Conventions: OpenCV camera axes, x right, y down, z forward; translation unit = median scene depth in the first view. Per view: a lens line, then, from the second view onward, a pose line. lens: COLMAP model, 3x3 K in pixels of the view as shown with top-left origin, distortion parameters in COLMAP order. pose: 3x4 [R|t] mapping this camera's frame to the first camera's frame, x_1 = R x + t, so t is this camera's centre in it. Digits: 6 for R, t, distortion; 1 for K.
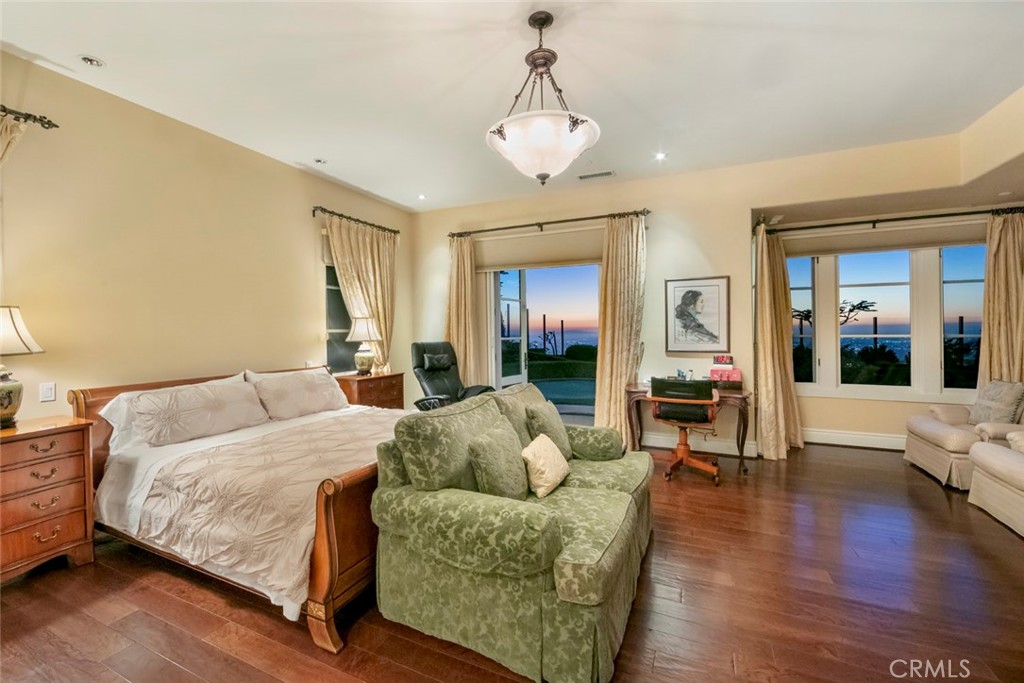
lens RADIAL K [[414.7, 0, 507.0], [0, 414.7, 336.8], [0, 0, 1]] dist [0.003753, 0.000317]
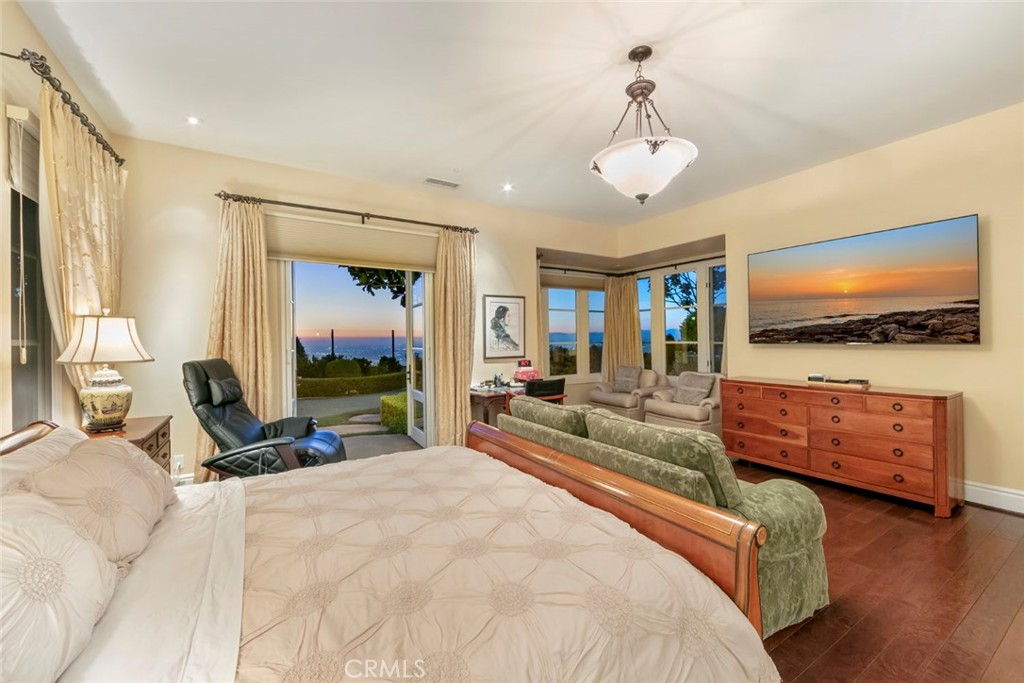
lens RADIAL K [[414.7, 0, 507.1], [0, 414.7, 338.2], [0, 0, 1]] dist [0.003753, 0.000317]
pose [[0.556657, 0.001031, 0.830742, -0.518732], [0.019798, 0.999699, -0.014507, -0.003150], [-0.830507, 0.024523, 0.556468, 0.330825]]
